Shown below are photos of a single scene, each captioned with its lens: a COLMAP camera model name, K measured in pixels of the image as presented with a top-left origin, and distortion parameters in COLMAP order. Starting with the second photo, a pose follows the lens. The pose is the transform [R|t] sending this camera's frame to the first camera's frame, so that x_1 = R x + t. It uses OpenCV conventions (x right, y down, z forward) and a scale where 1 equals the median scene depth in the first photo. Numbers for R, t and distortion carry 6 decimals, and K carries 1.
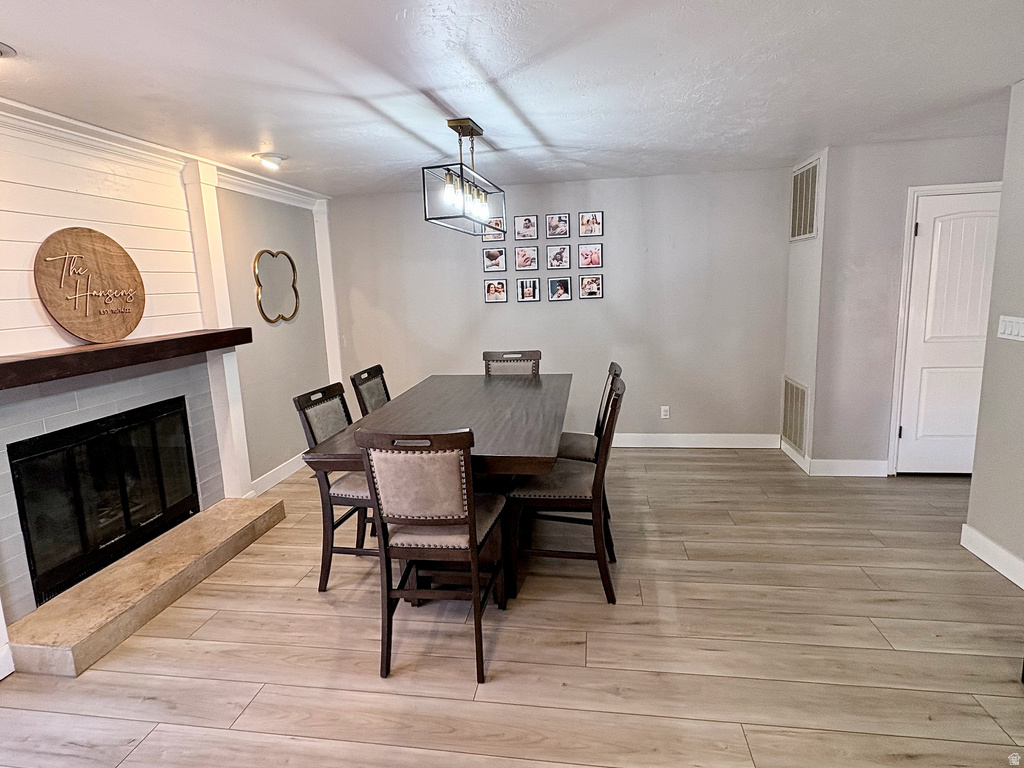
lens RADIAL K [[525.4, 0, 511.5], [0, 525.4, 372.9], [0, 0, 1]] dist [-0.000708, 0.000338]
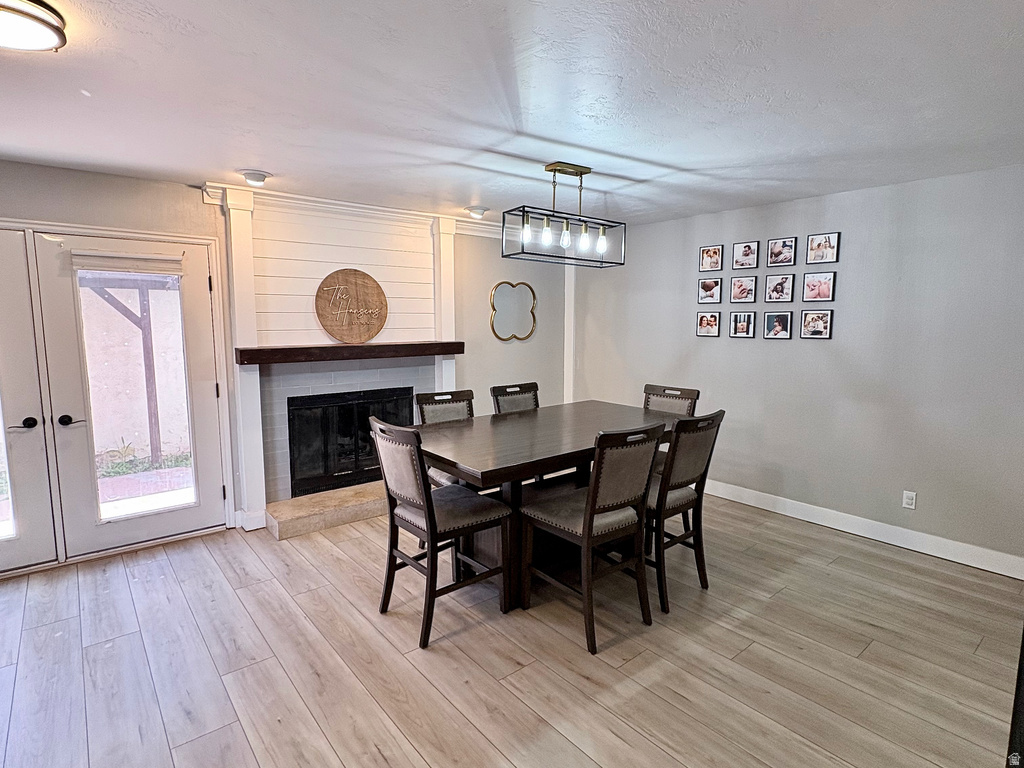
lens RADIAL K [[525.4, 0, 512.8], [0, 525.4, 386.2], [0, 0, 1]] dist [-0.000708, 0.000338]
pose [[0.755284, 0.123960, -0.643568, 0.369620], [-0.142610, 0.989506, 0.023227, -0.022690], [0.639694, 0.074236, 0.765036, 0.087401]]
